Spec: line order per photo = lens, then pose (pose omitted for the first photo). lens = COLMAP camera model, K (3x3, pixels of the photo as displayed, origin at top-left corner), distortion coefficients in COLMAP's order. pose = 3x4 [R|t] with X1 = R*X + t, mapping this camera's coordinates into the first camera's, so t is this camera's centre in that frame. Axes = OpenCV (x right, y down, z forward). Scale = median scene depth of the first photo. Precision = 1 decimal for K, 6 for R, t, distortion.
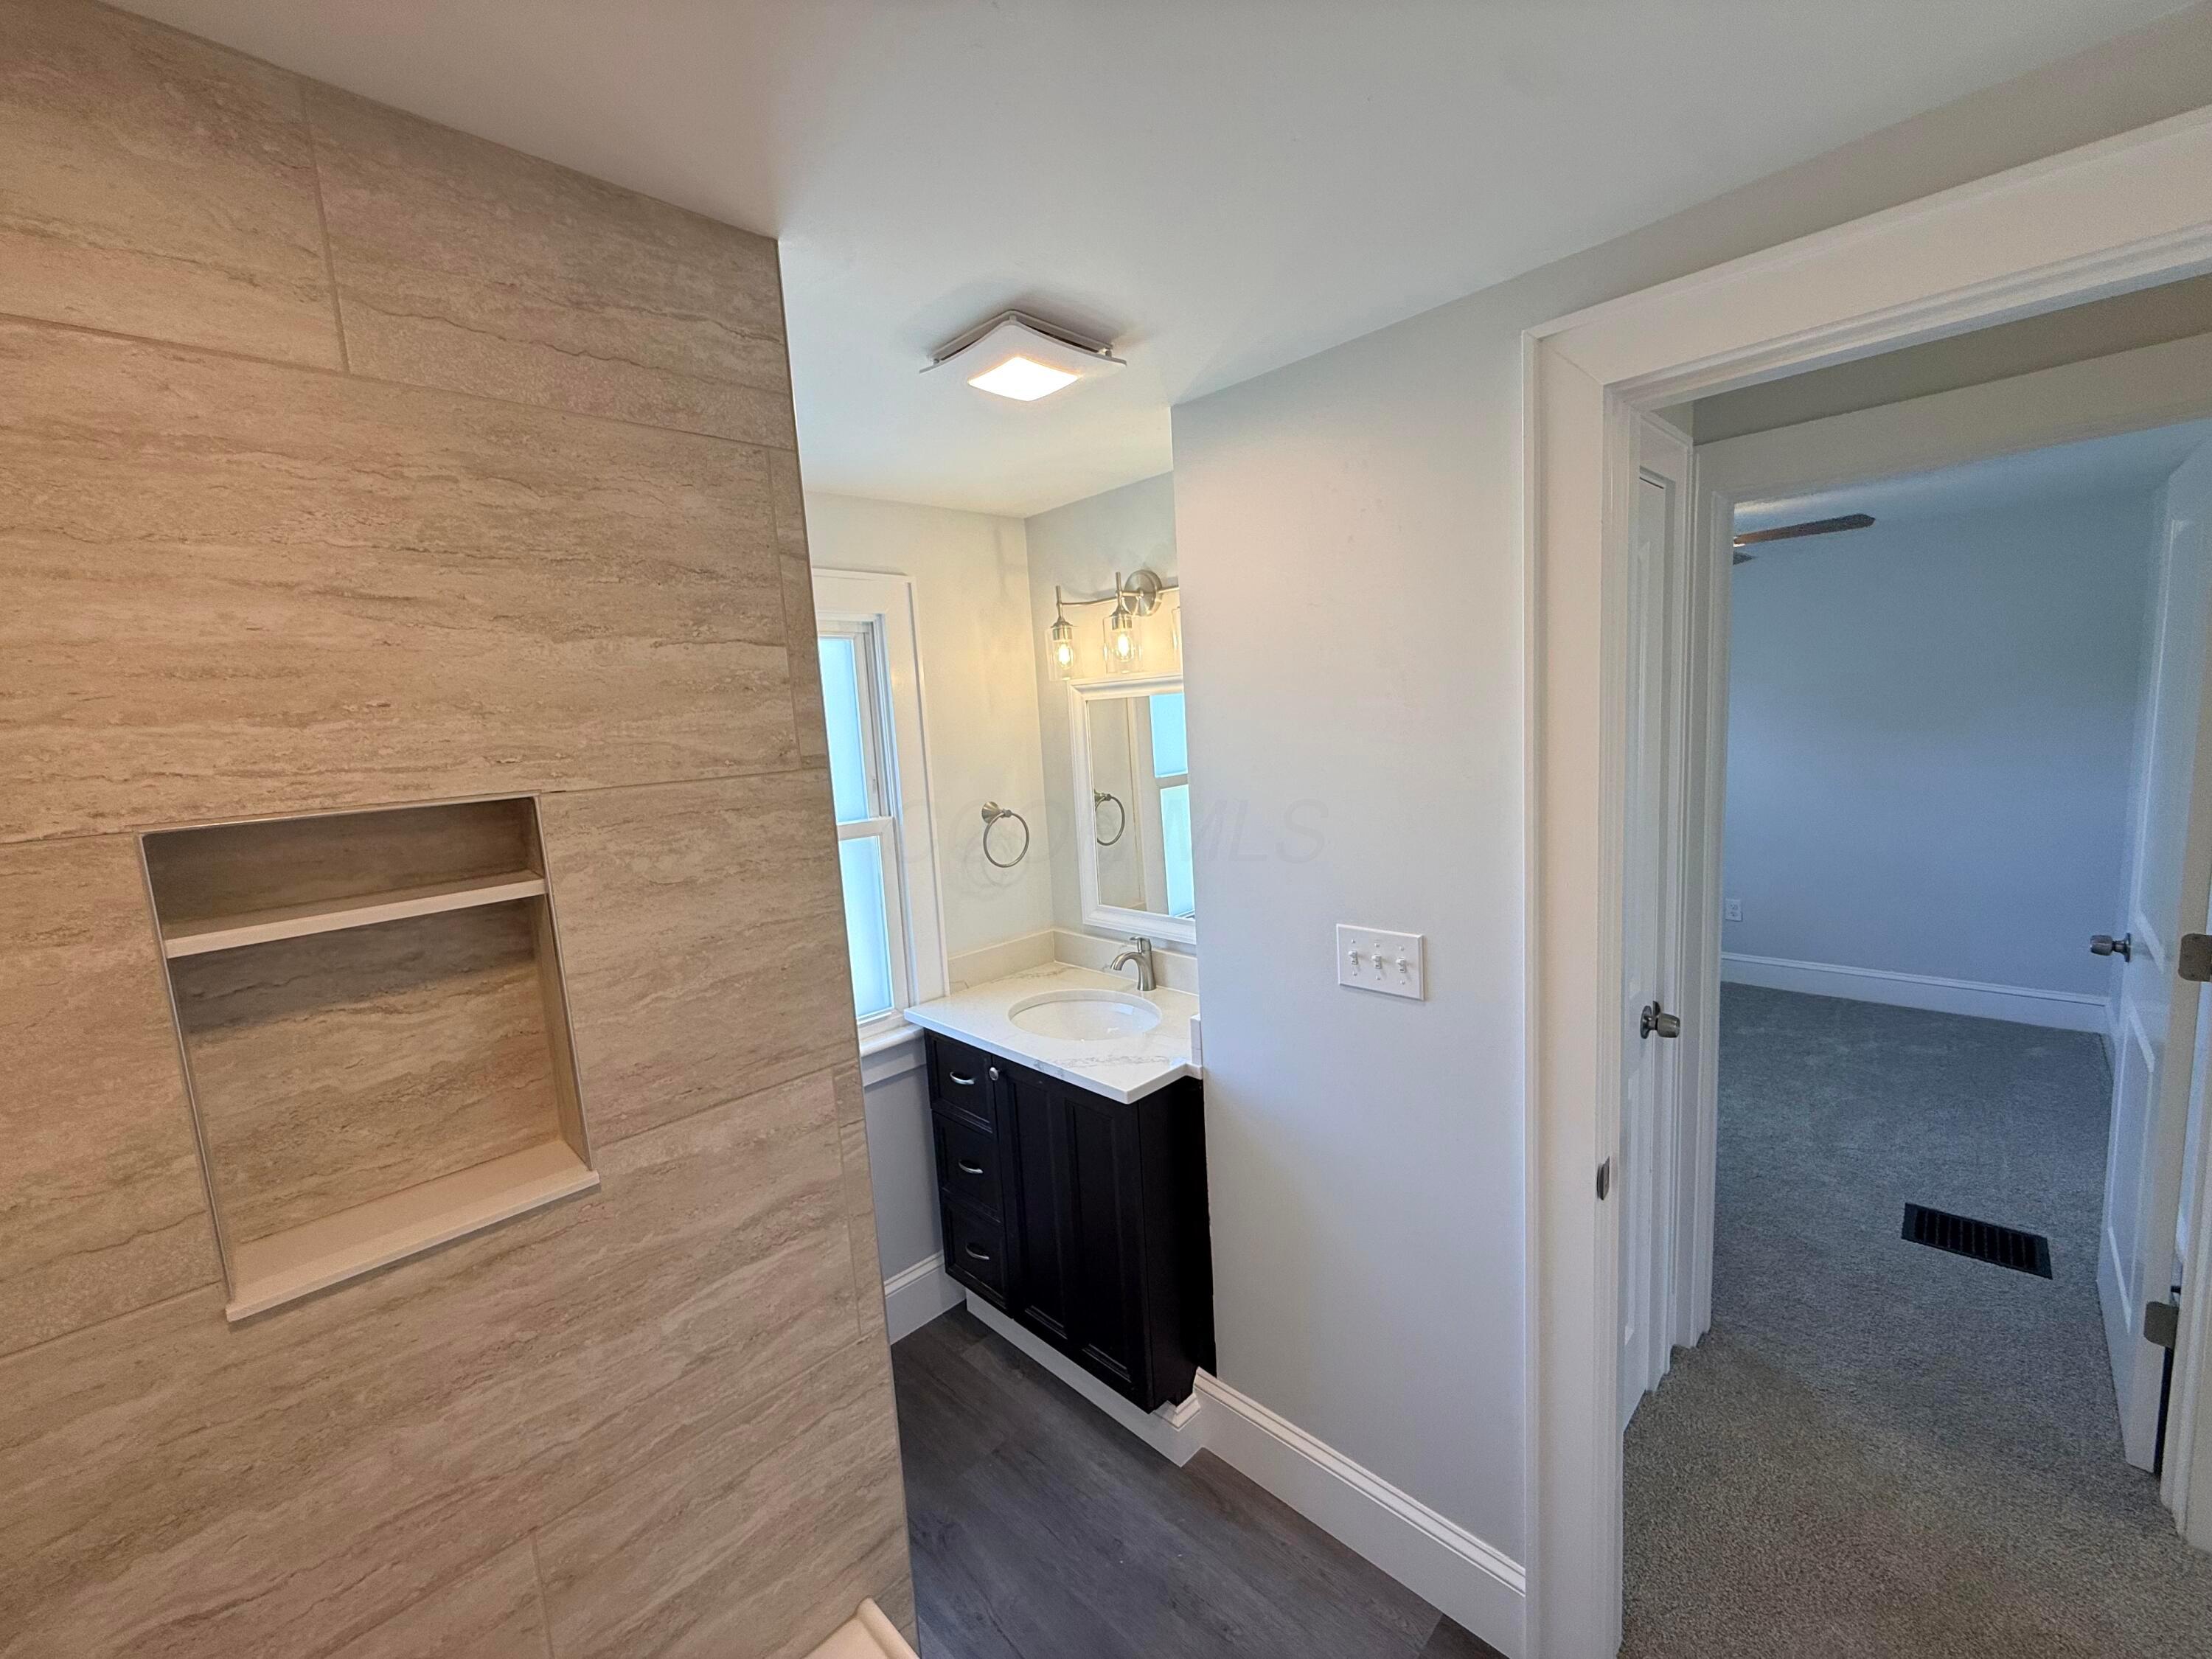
lens RADIAL K [[883.9, 0, 1083.5], [0, 883.9, 837.9], [0, 0, 1]] dist [-0.000972, 0.001186]
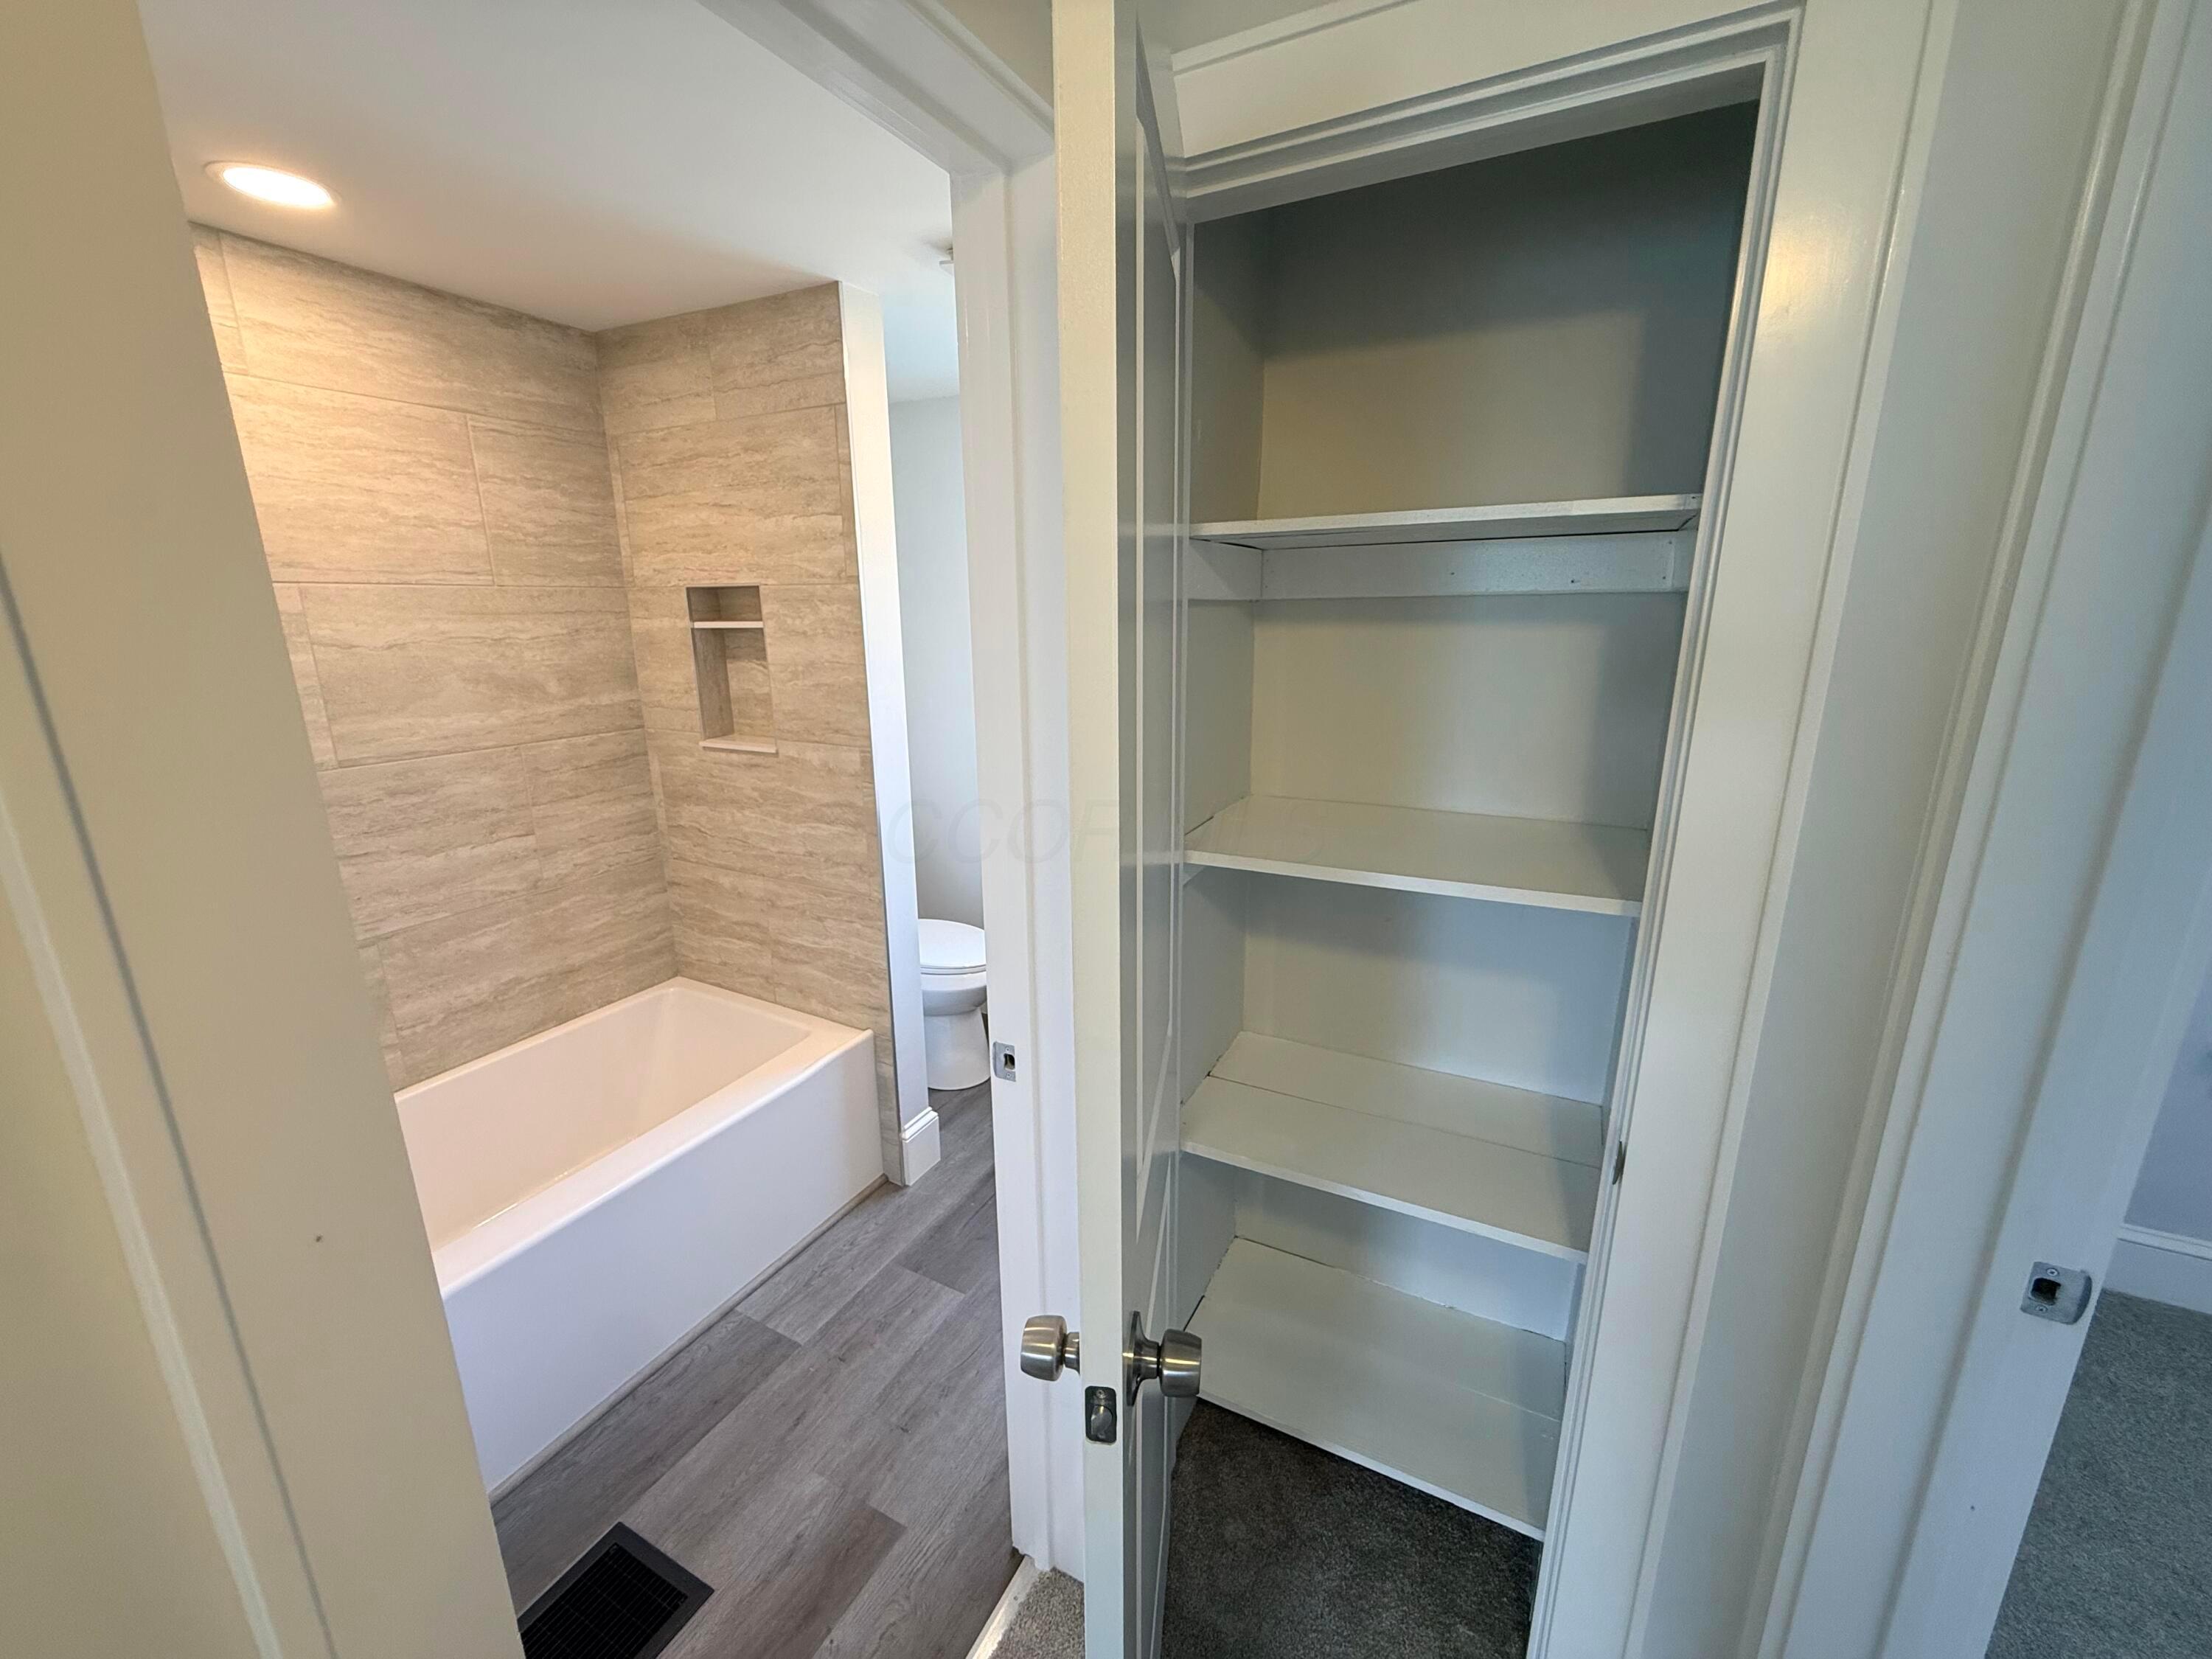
lens RADIAL K [[883.9, 0, 1099.1], [0, 883.9, 832.4], [0, 0, 1]] dist [-0.000972, 0.001186]
pose [[0.300302, 0.300955, -0.905121, 1.778333], [-0.142462, 0.952428, 0.269418, -0.161735], [0.943145, 0.048039, 0.328891, 0.952937]]
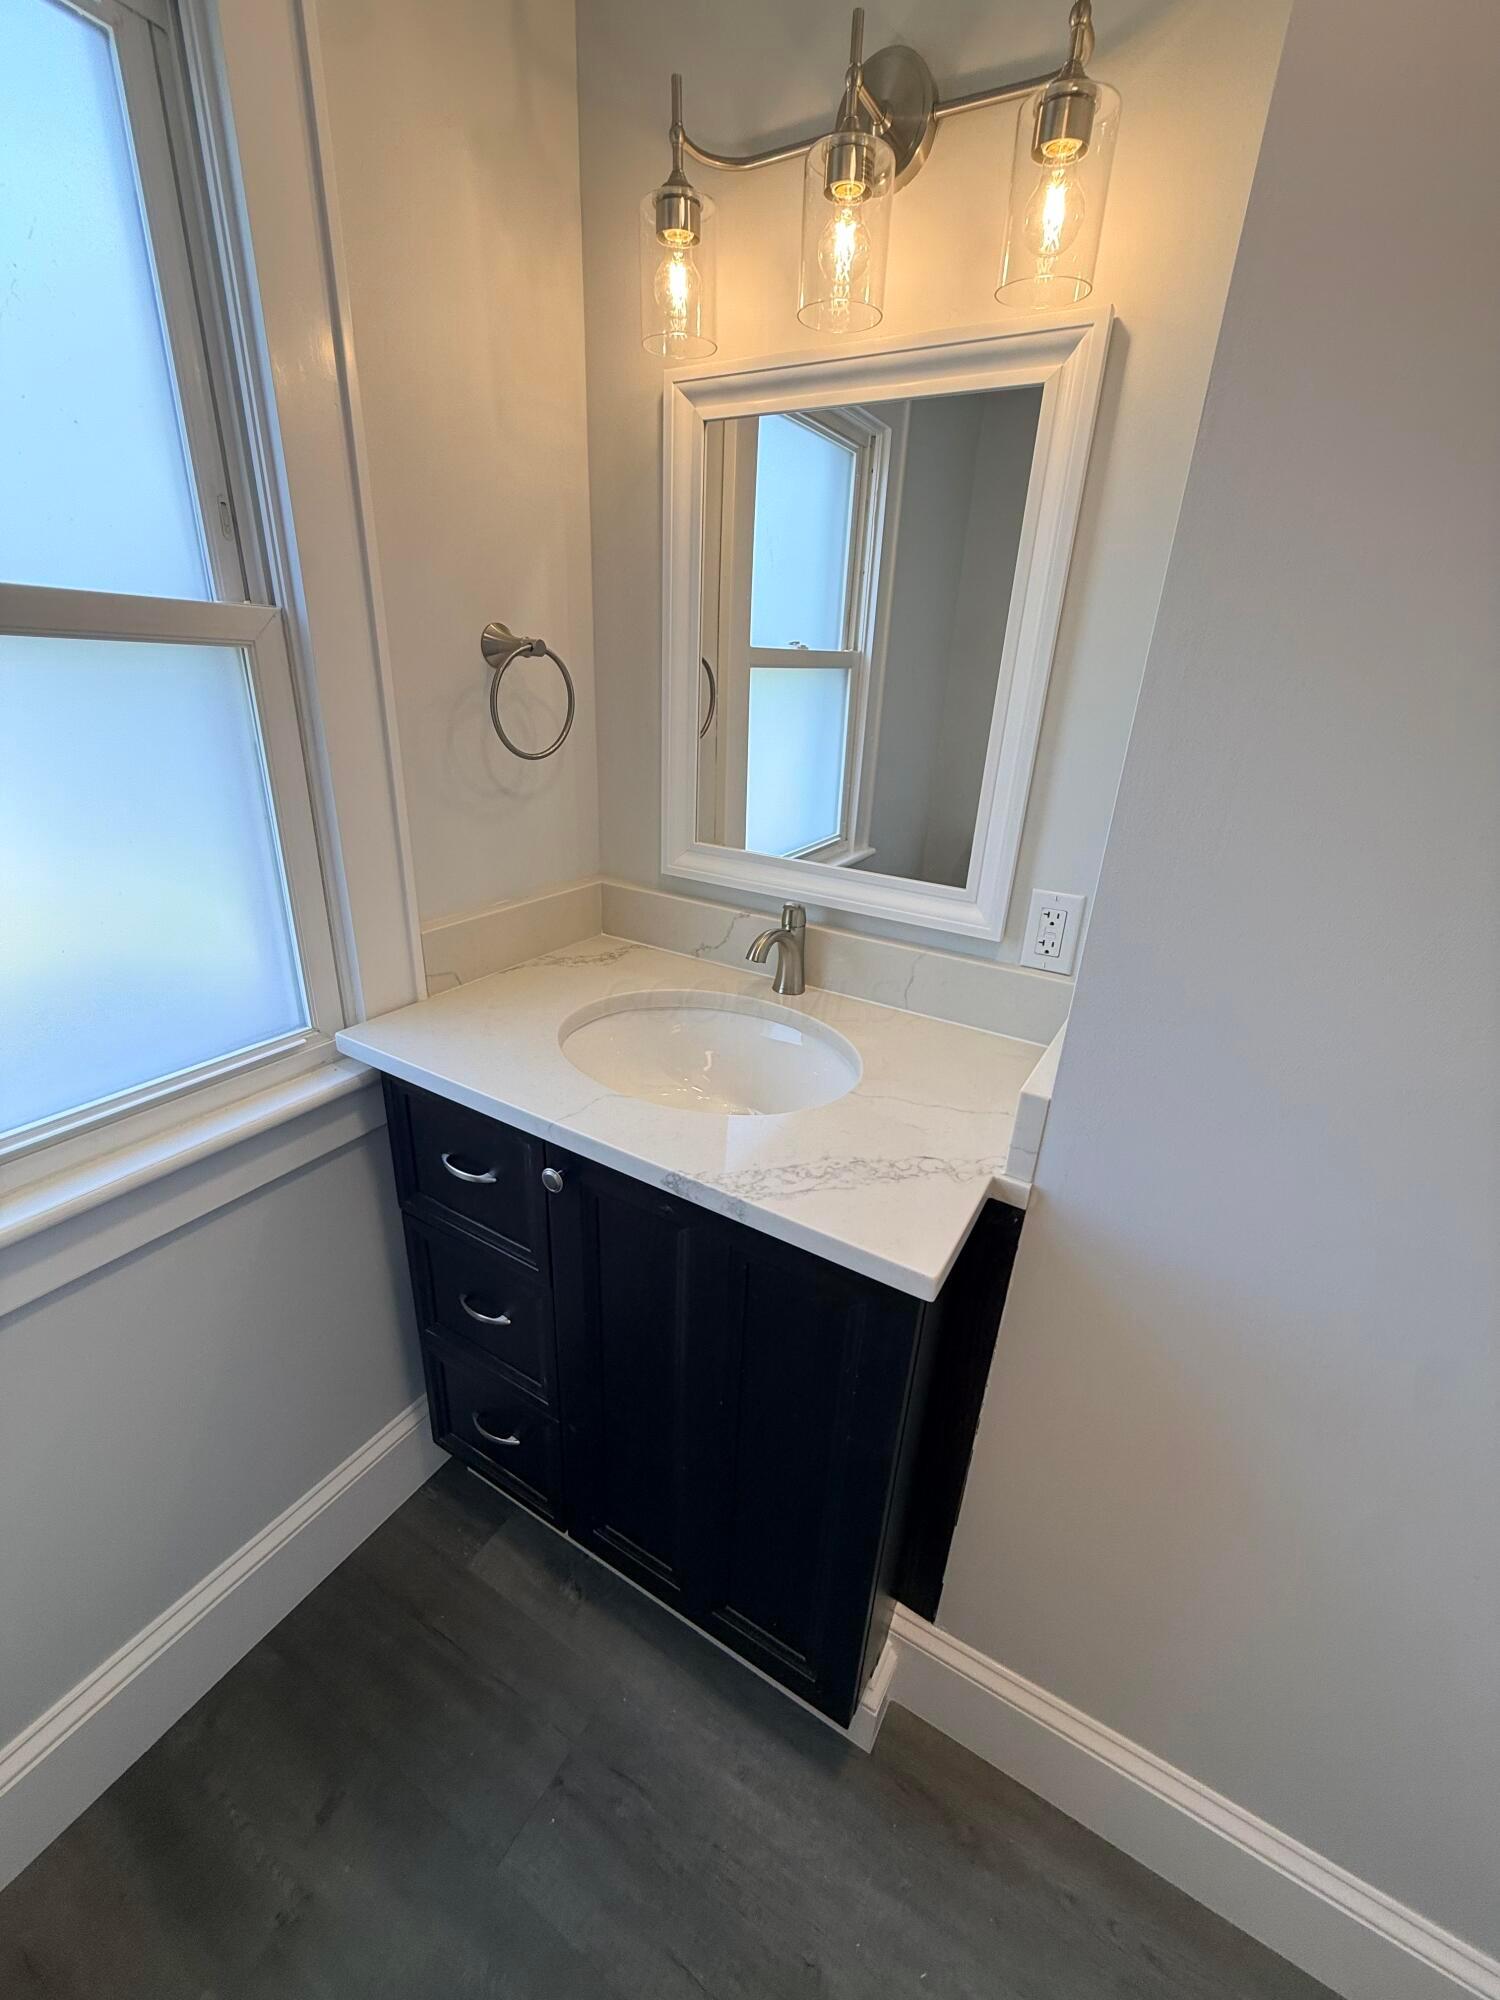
lens RADIAL K [[799.2, 0, 749.6], [0, 799.2, 1001.2], [0, 0, 1]] dist [-0.000972, 0.001186]
pose [[0.955390, -0.005869, 0.295288, -0.131978], [-0.069267, 0.967465, 0.243338, 0.059508], [-0.287109, -0.252936, 0.923900, 0.613427]]
